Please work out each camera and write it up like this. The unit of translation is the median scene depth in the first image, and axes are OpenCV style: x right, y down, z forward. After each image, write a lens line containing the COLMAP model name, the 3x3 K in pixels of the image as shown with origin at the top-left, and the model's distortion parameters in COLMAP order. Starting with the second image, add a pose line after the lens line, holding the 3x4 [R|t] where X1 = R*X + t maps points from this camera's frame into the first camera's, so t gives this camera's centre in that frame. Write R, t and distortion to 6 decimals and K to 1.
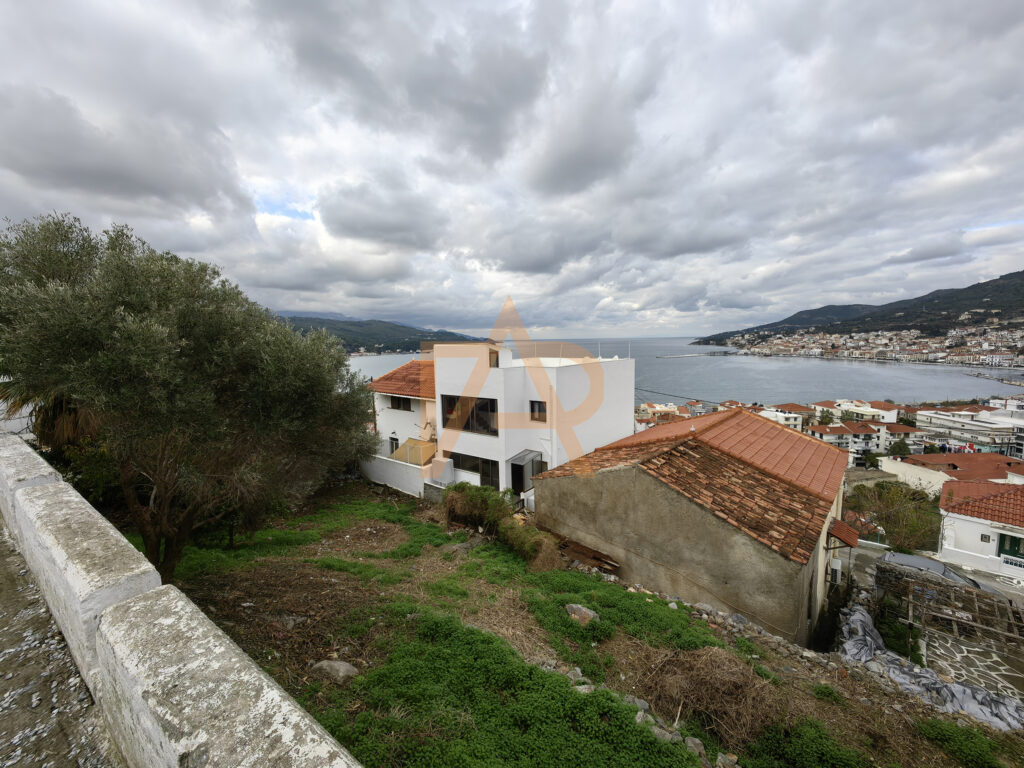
lens RADIAL K [[394.6, 0, 516.8], [0, 394.6, 379.4], [0, 0, 1]] dist [0.027146, -0.010693]
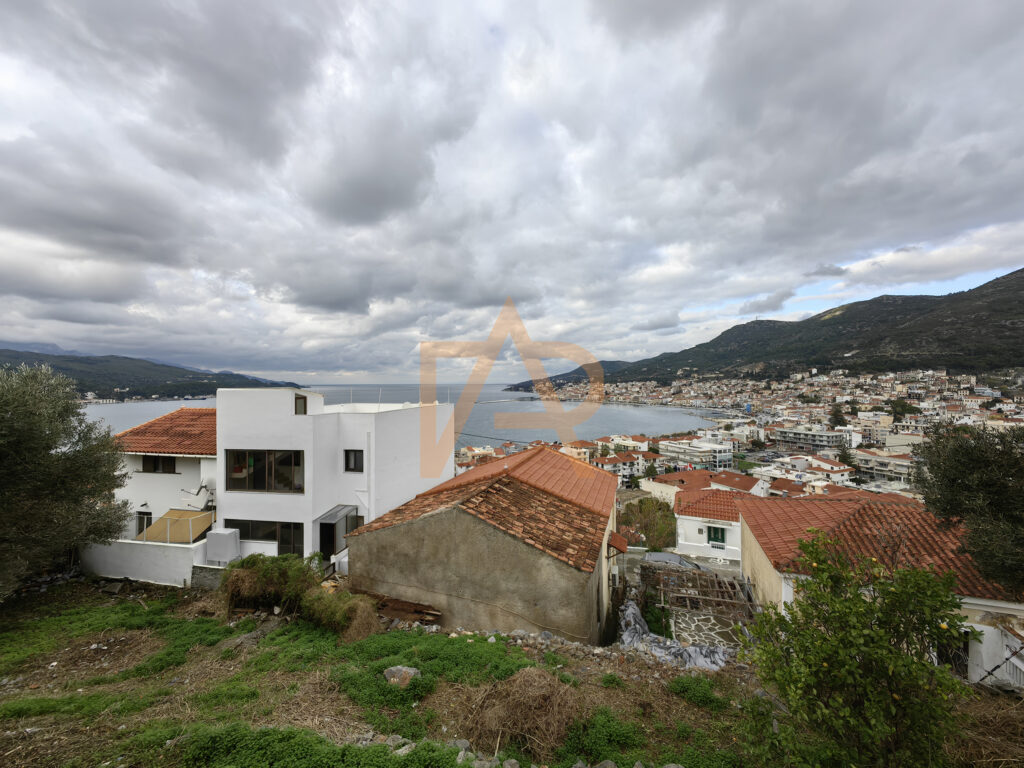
lens RADIAL K [[394.6, 0, 515.2], [0, 394.6, 380.9], [0, 0, 1]] dist [0.027146, -0.010693]
pose [[0.904237, 0.015714, 0.426741, -0.002954], [0.031868, 0.994053, -0.104130, 0.002426], [-0.425840, 0.107758, 0.898359, -0.013414]]
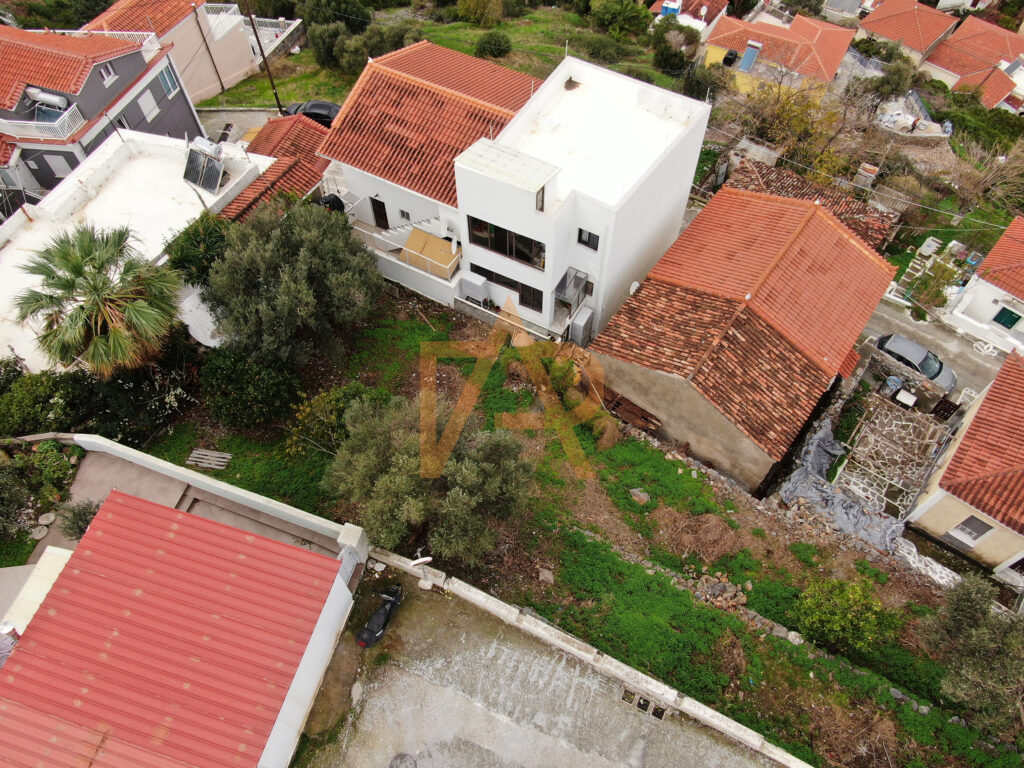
lens RADIAL K [[740.7, 0, 510.4], [0, 740.7, 382.7], [0, 0, 1]] dist [-0.012640, 0.001043]
pose [[0.993829, -0.086874, 0.068965, -0.199675], [0.000704, 0.626679, 0.779277, -0.774908], [-0.110918, -0.774420, 0.622873, -0.182003]]
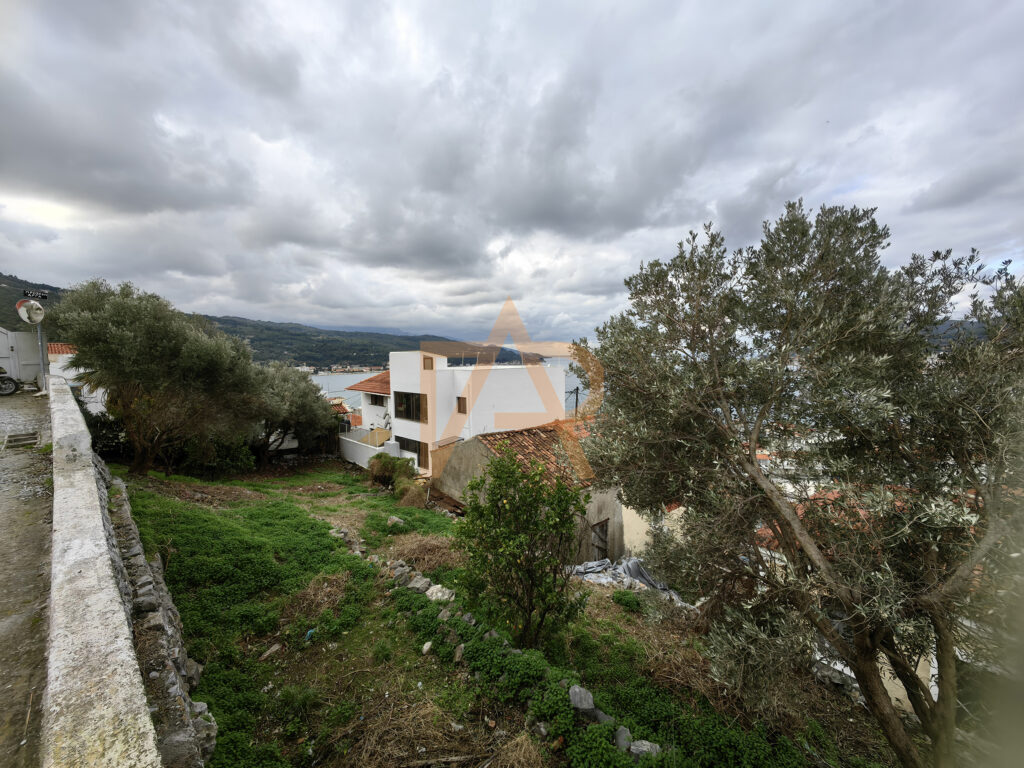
lens RADIAL K [[394.6, 0, 519.4], [0, 394.6, 375.8], [0, 0, 1]] dist [0.027146, -0.010693]
pose [[0.991748, 0.016425, -0.127143, 0.310370], [-0.022542, 0.998649, -0.046817, 0.032808], [0.126202, 0.049297, 0.990779, -0.180770]]
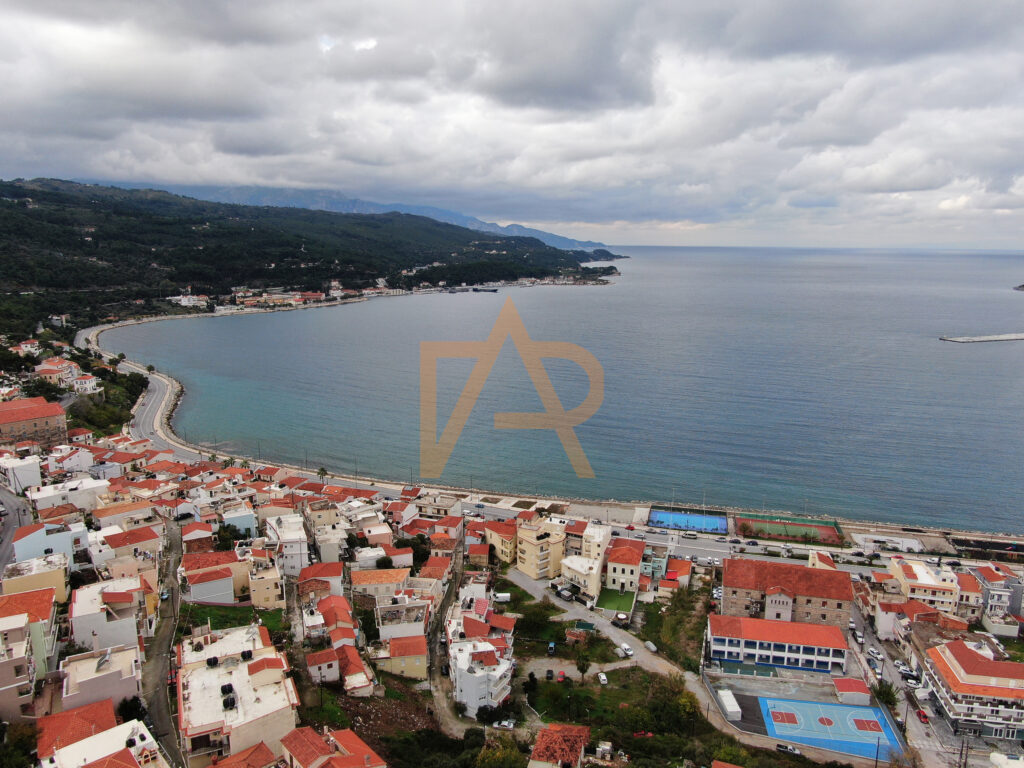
lens RADIAL K [[740.7, 0, 507.4], [0, 740.7, 384.3], [0, 0, 1]] dist [-0.012640, 0.001043]
pose [[0.980900, 0.061619, -0.184496, -0.479652], [-0.044043, 0.994222, 0.097895, -2.442135], [0.189462, -0.087900, 0.977946, -1.244886]]
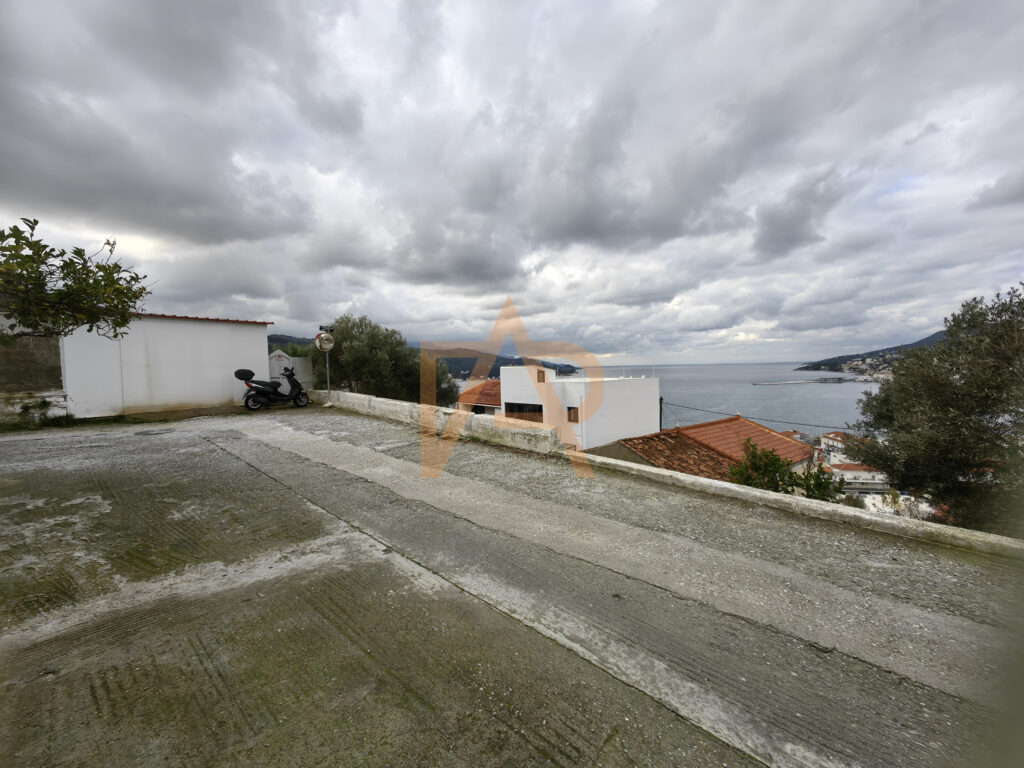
lens RADIAL K [[394.6, 0, 518.1], [0, 394.6, 367.2], [0, 0, 1]] dist [0.027146, -0.010693]
pose [[0.980013, -0.005863, -0.198846, 0.109681], [-0.013556, 0.995274, -0.096156, 0.040616], [0.198470, 0.096930, 0.975302, -0.301535]]
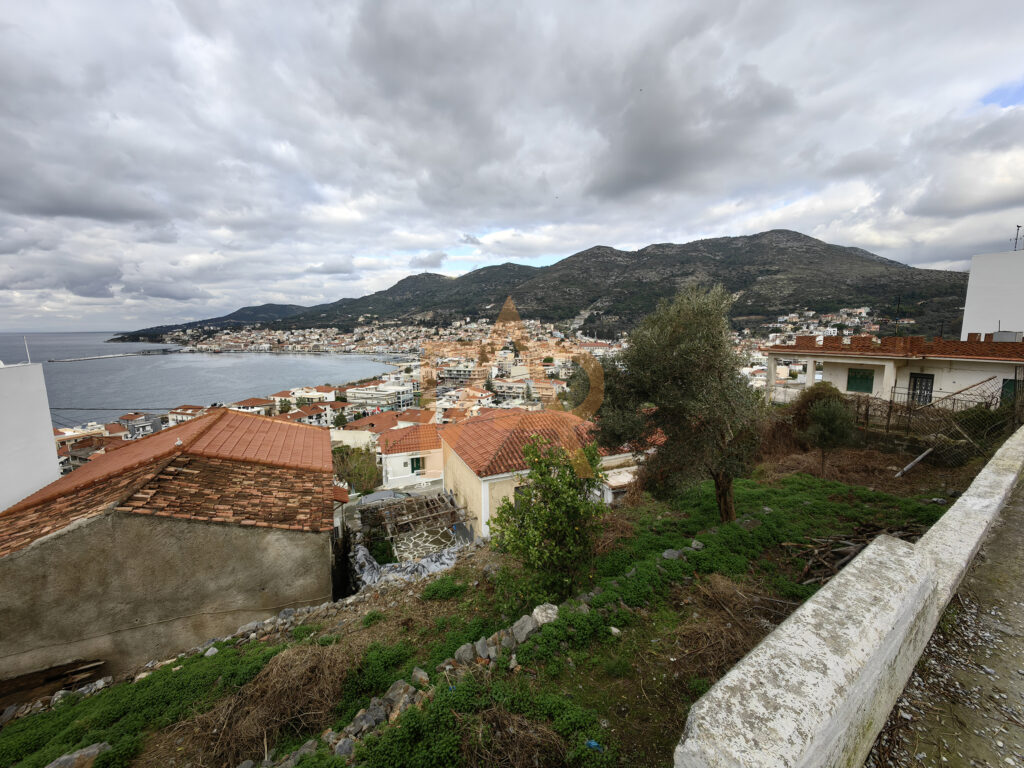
lens RADIAL K [[394.6, 0, 515.3], [0, 394.6, 385.9], [0, 0, 1]] dist [0.027146, -0.010693]
pose [[0.360295, -0.120850, 0.924977, -0.035365], [0.096054, 0.991108, 0.092076, 0.000045], [-0.927880, 0.055673, 0.368699, 0.027935]]
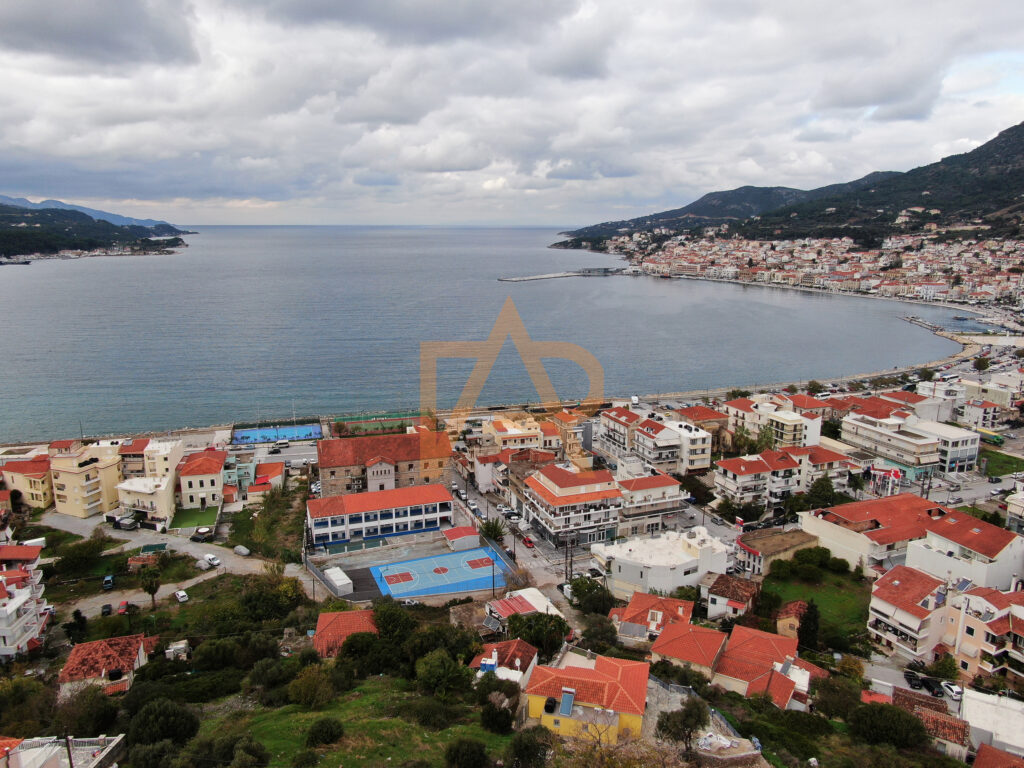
lens RADIAL K [[740.7, 0, 508.4], [0, 740.7, 385.7], [0, 0, 1]] dist [-0.012640, 0.001043]
pose [[0.937054, -0.054660, 0.344880, -0.207315], [0.015298, 0.993150, 0.115840, -1.032974], [-0.348849, -0.103272, 0.931471, -0.208520]]
